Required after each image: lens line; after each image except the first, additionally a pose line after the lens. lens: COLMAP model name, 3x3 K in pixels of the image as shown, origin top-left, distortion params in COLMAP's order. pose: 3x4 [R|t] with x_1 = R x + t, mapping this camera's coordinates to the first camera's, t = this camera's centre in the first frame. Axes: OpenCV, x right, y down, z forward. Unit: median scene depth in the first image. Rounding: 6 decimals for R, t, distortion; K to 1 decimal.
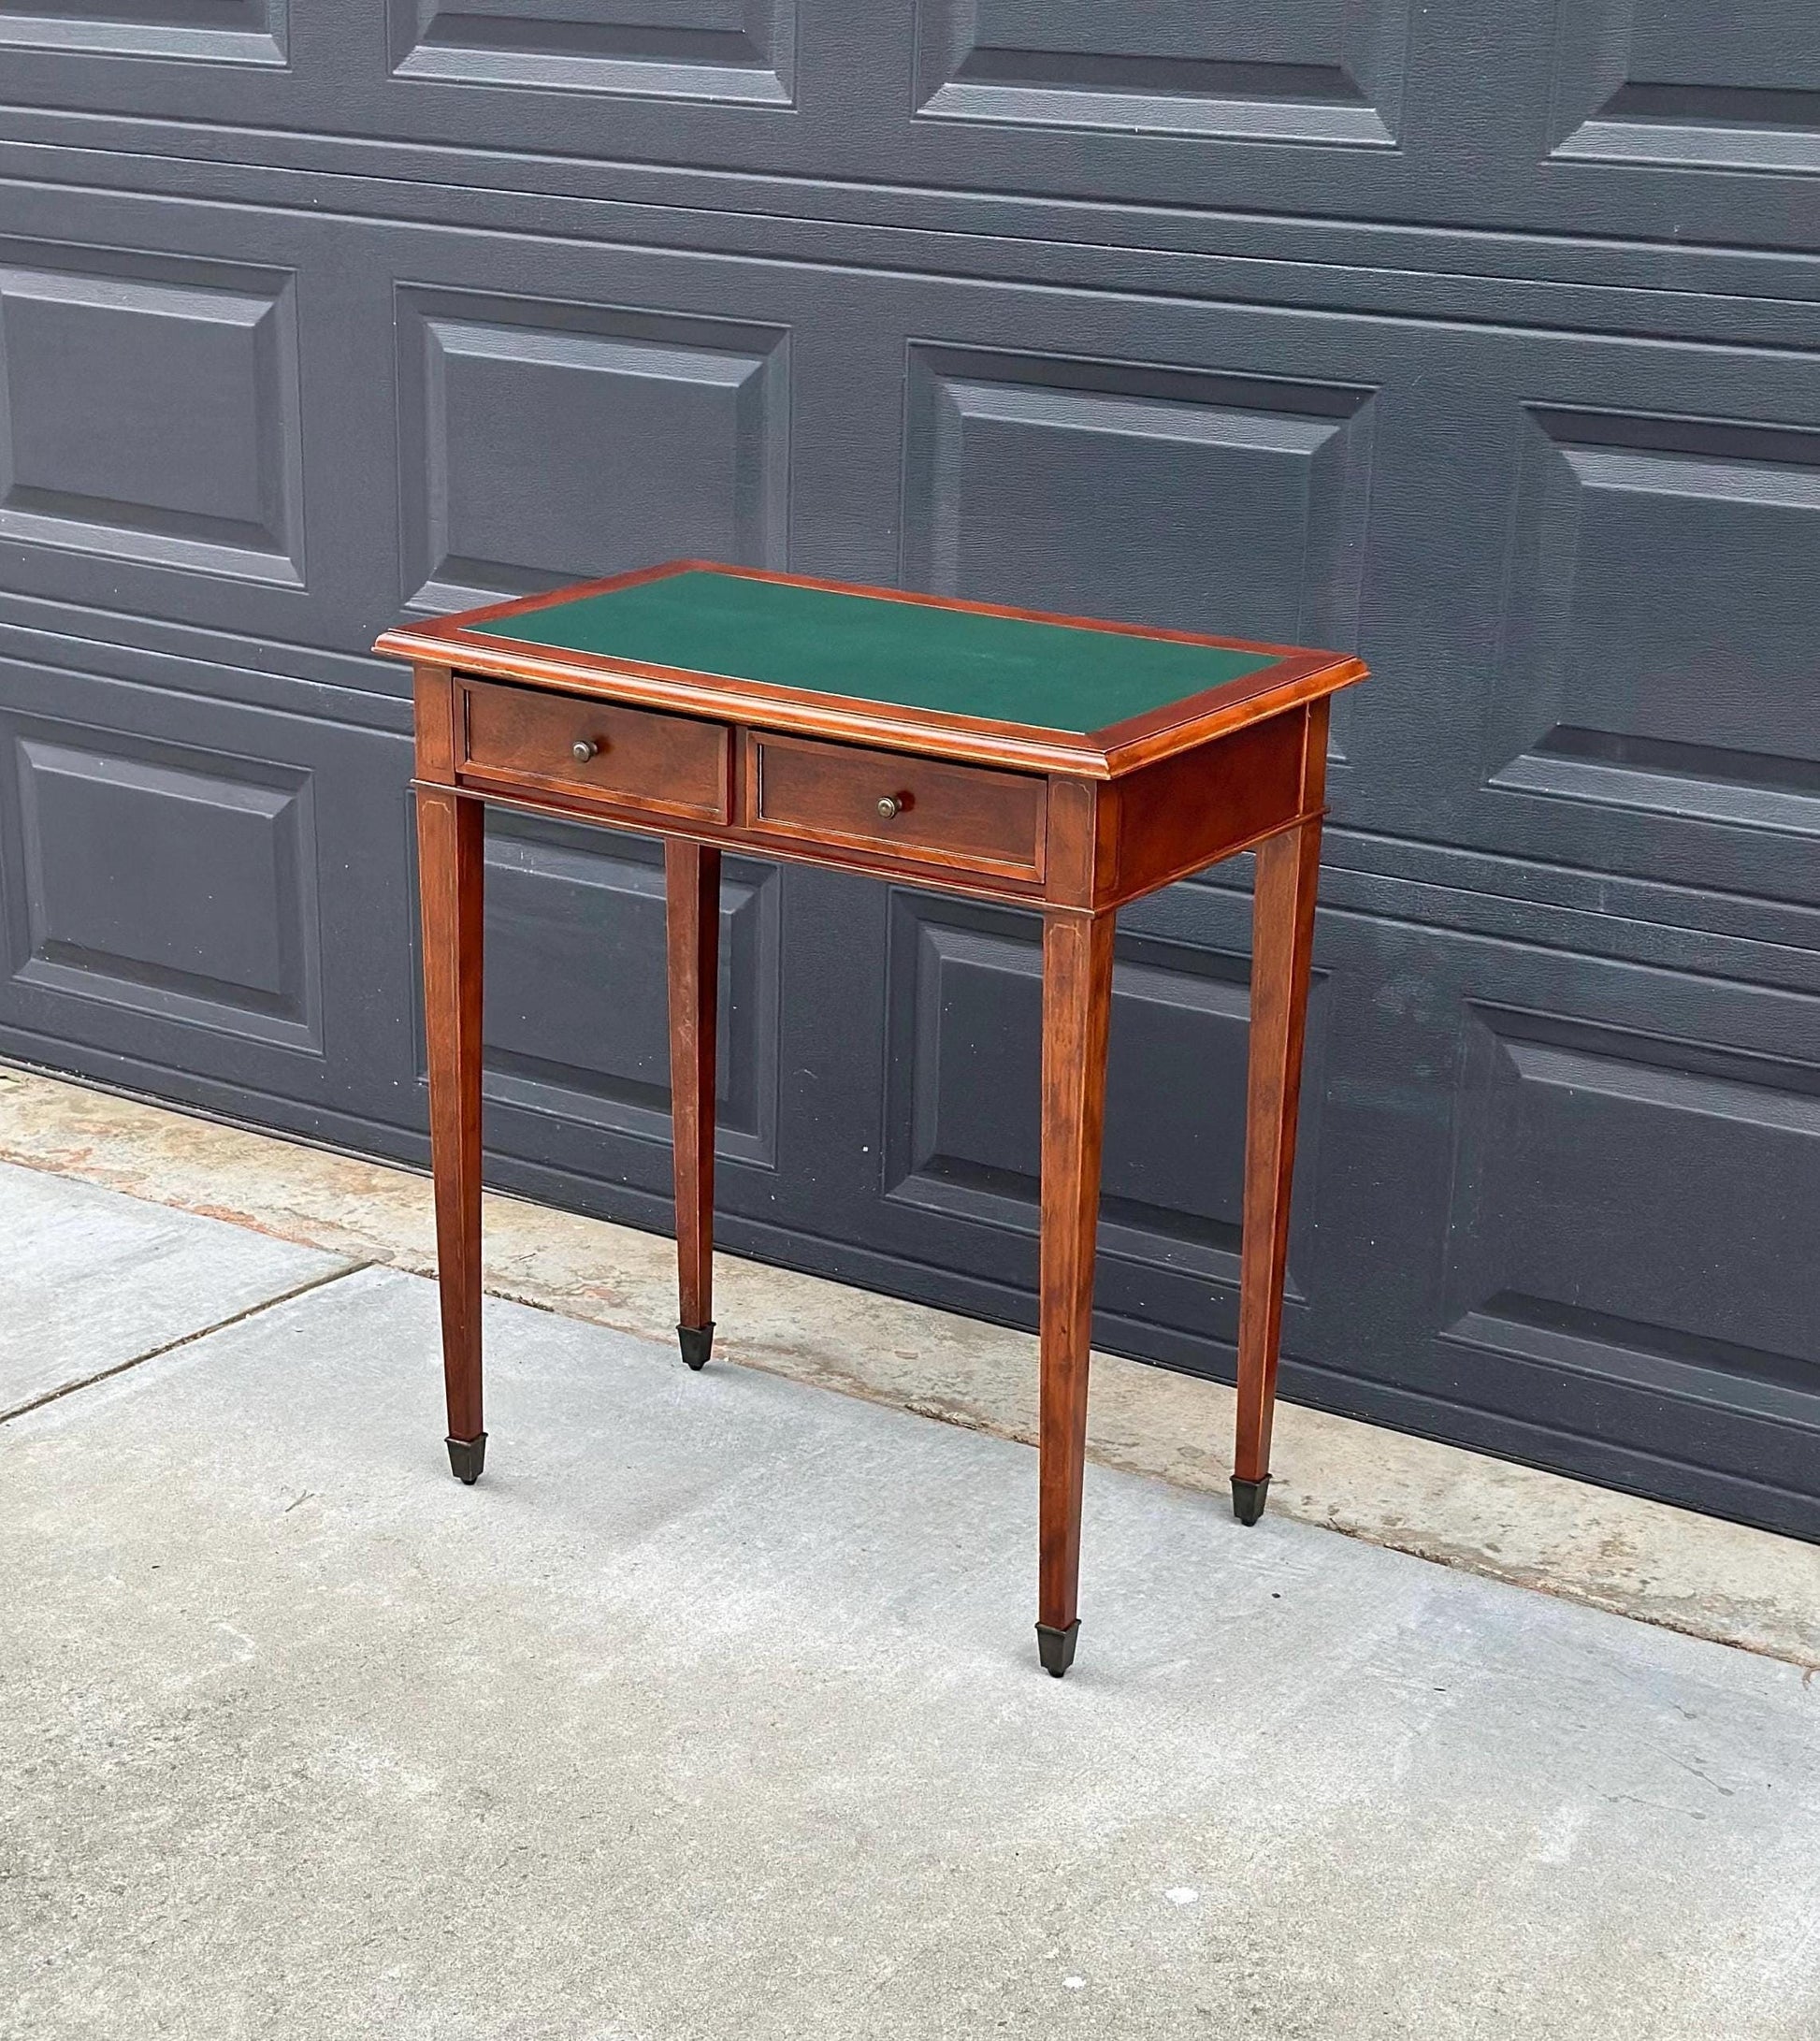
lens RADIAL K [[3642.3, 0, 905.5], [0, 3642.3, 1223.3], [0, 0, 1]] dist [0.144252, 0.000000]
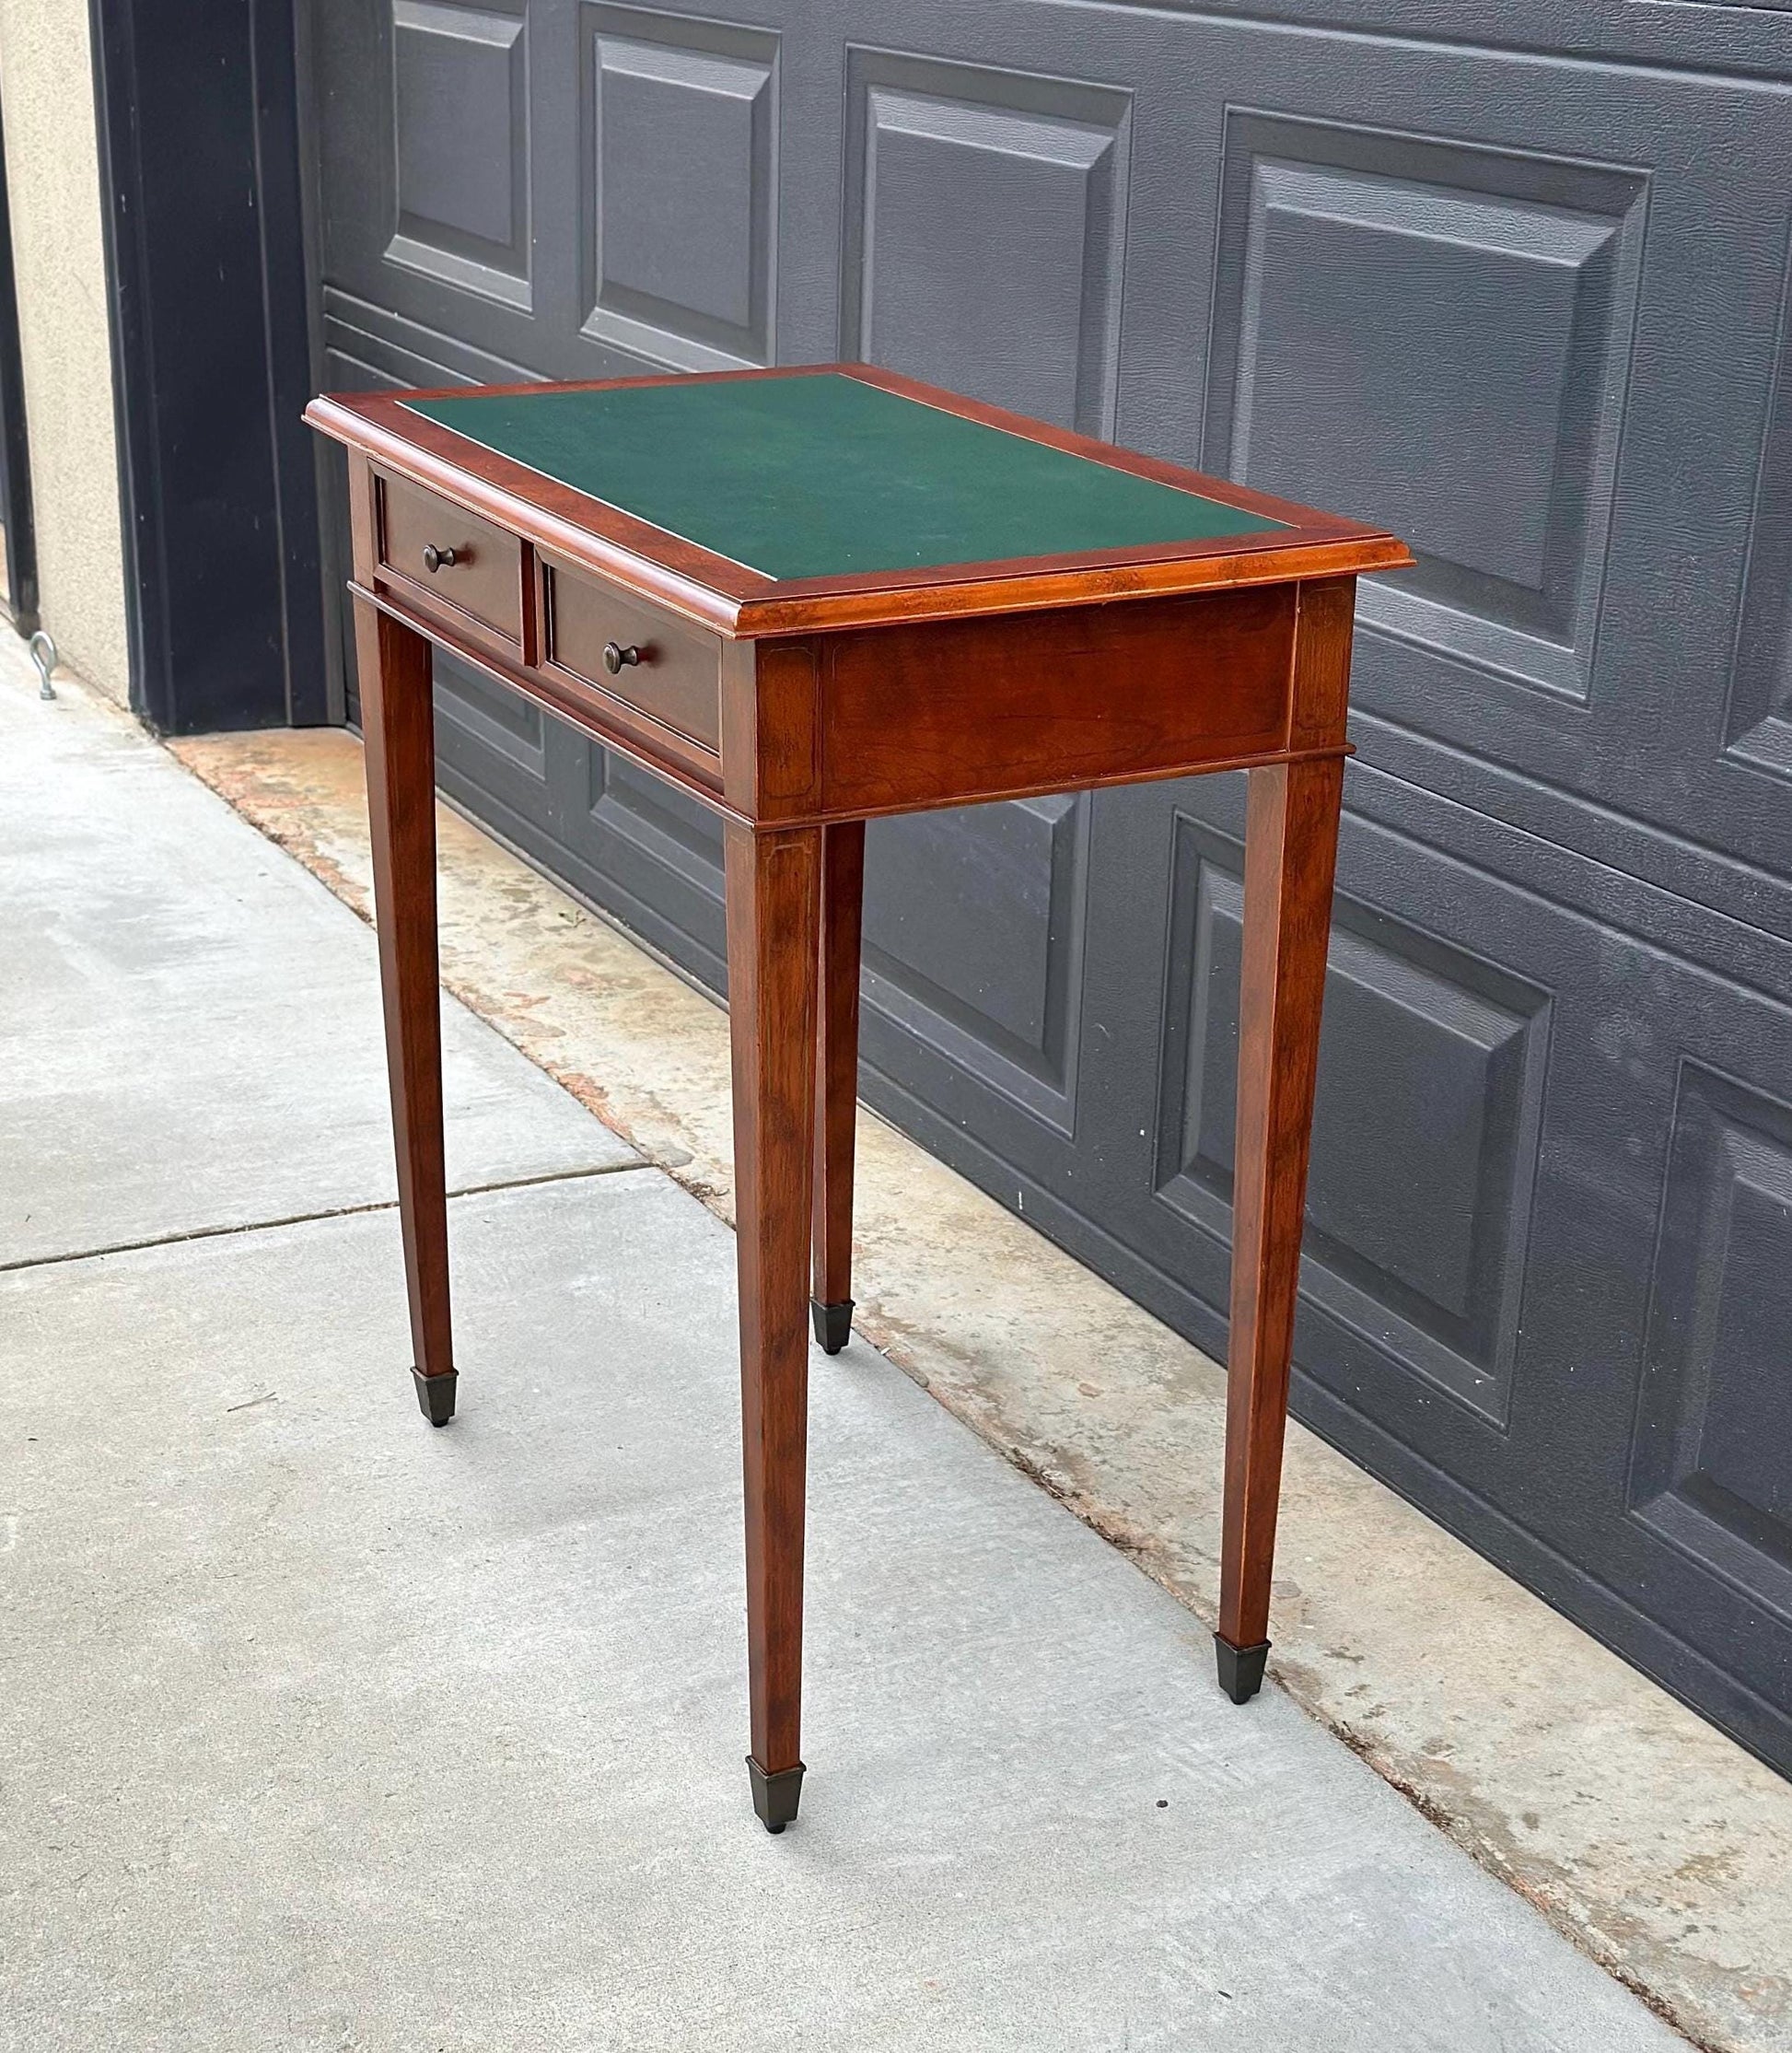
lens RADIAL K [[3457.7, 0, 867.6], [0, 3457.7, 1179.2], [0, 0, 1]] dist [0.135481, 0.000000]
pose [[0.863251, 0.179378, -0.471827, 0.345432], [-0.173372, 0.983229, 0.056602, -0.049420], [0.474067, 0.032940, 0.879873, 0.339184]]
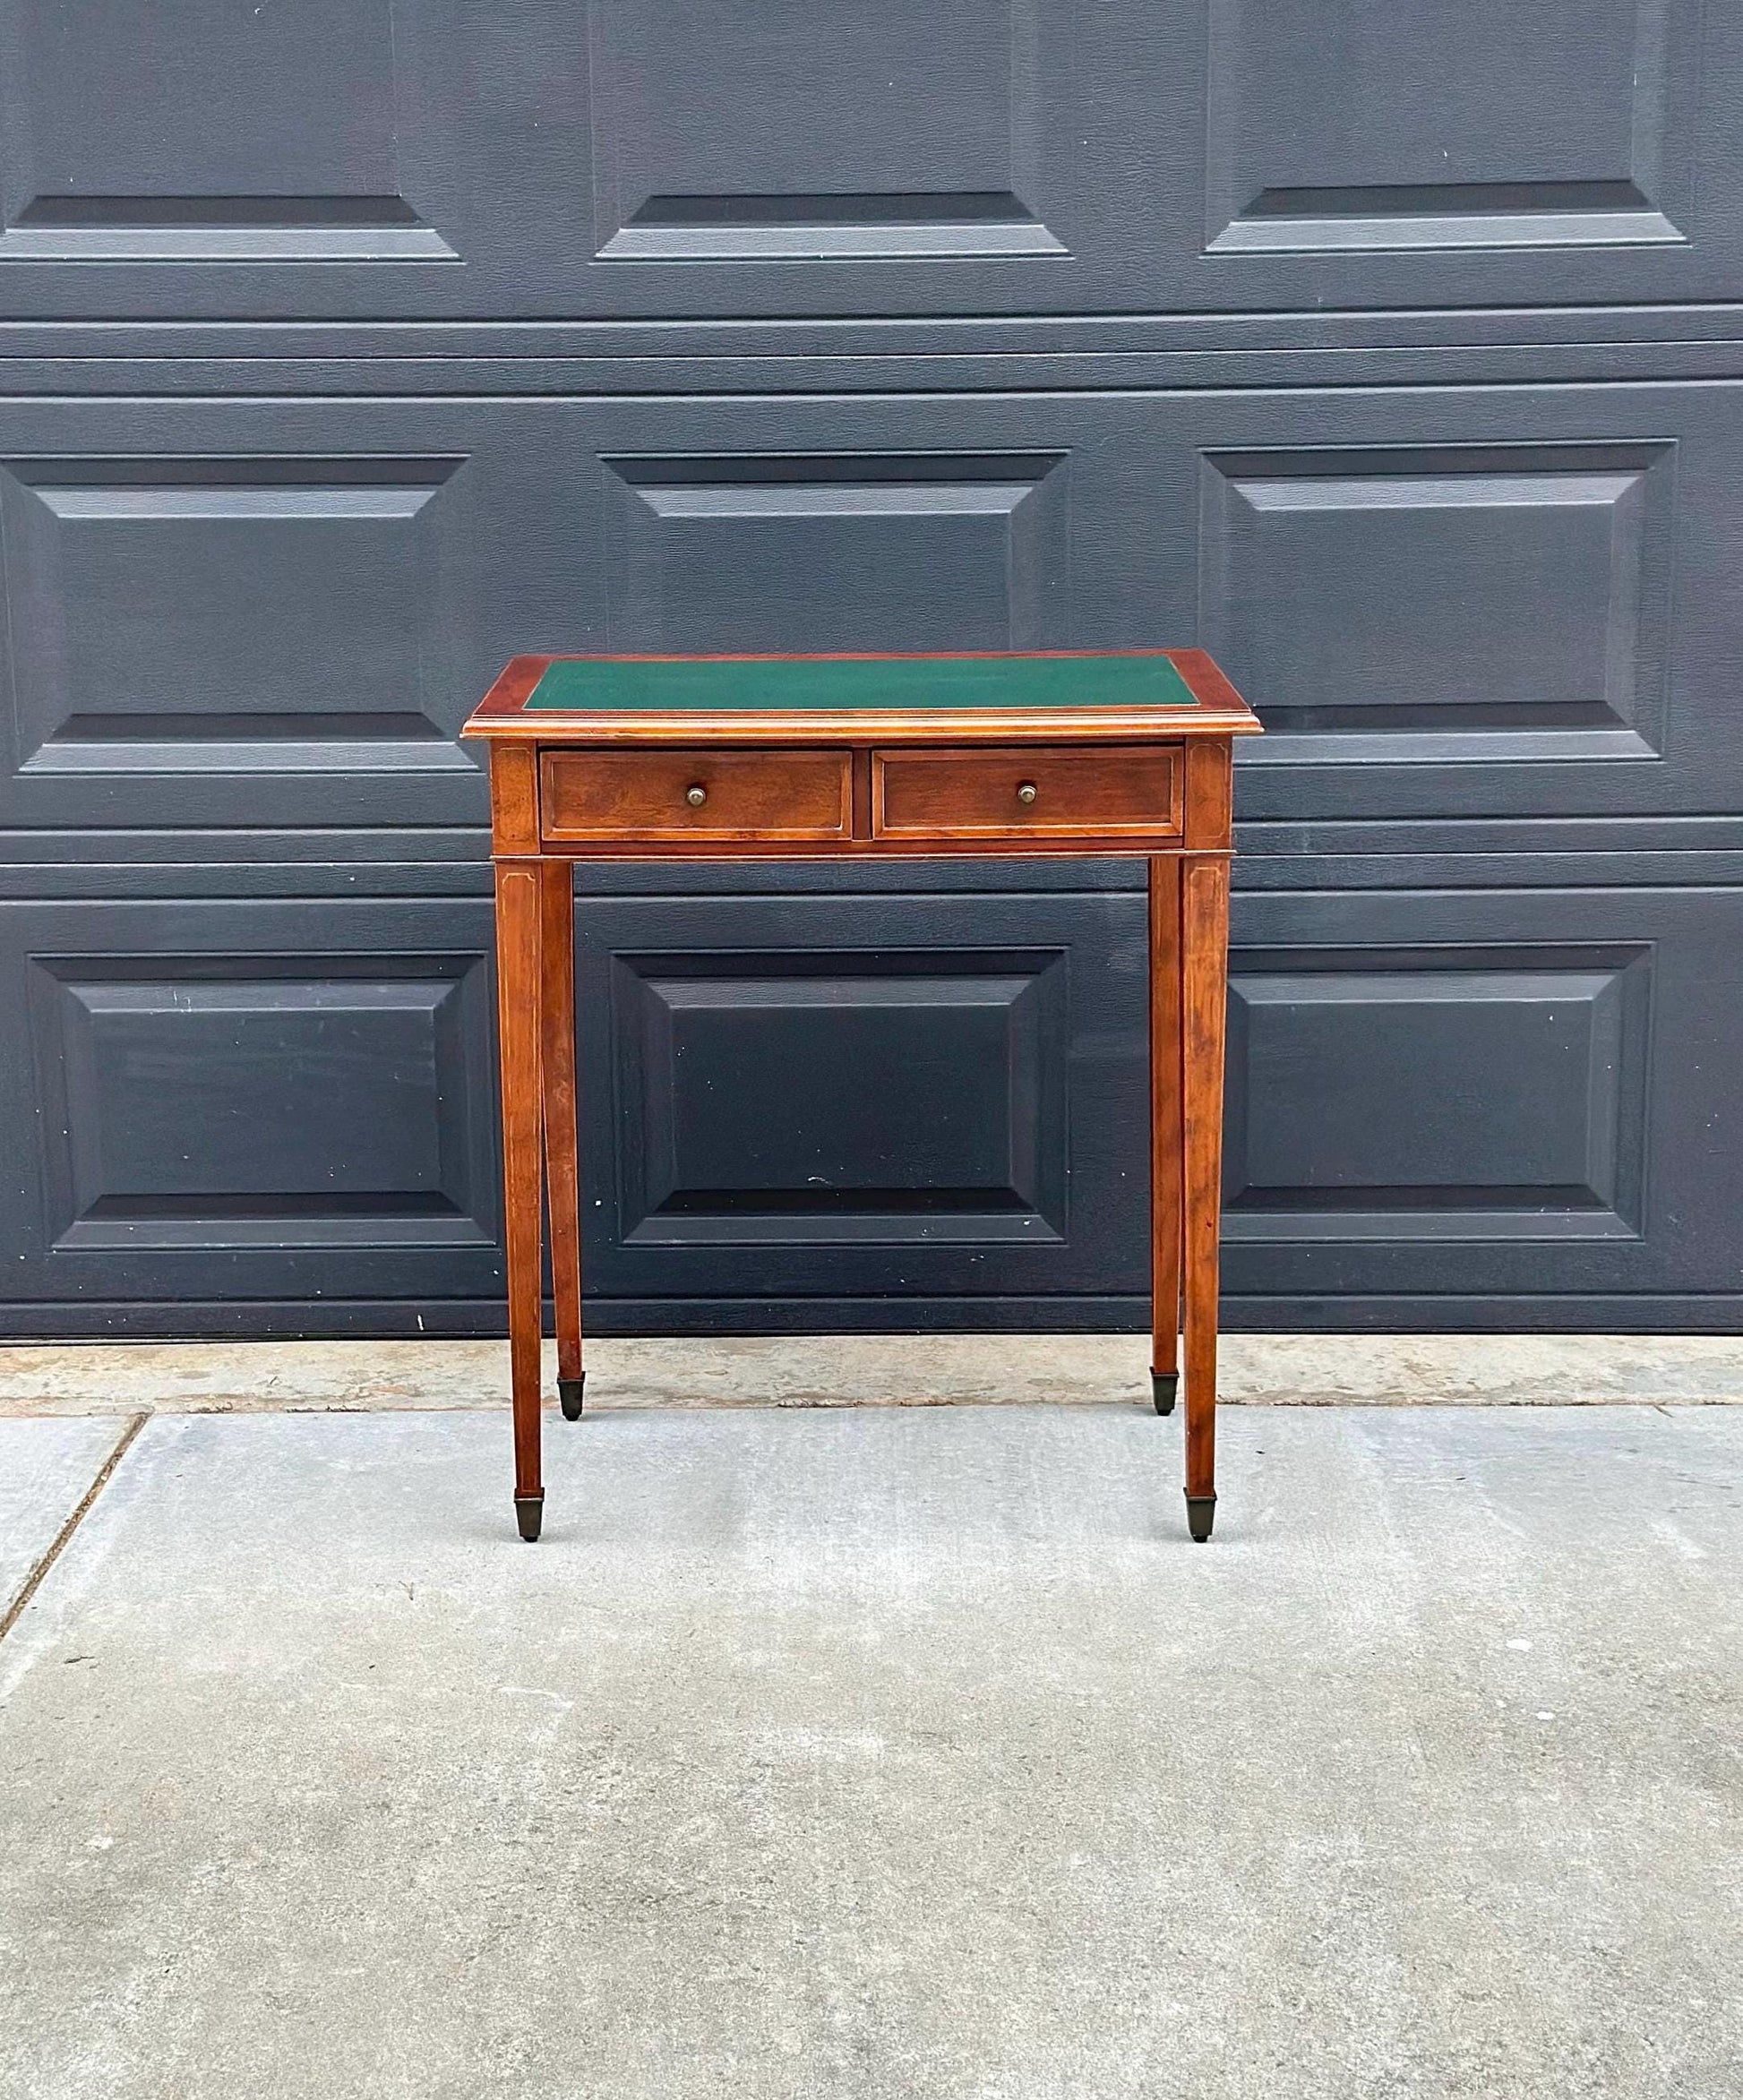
lens RADIAL K [[3521.8, 0, 843.6], [0, 3521.8, 1064.8], [0, 0, 1]] dist [0.146733, 0.000000]
pose [[0.841687, -0.158137, 0.516291, -0.549513], [0.216971, 0.974616, -0.055198, 0.014687], [-0.494456, 0.158480, 0.854633, 0.083939]]
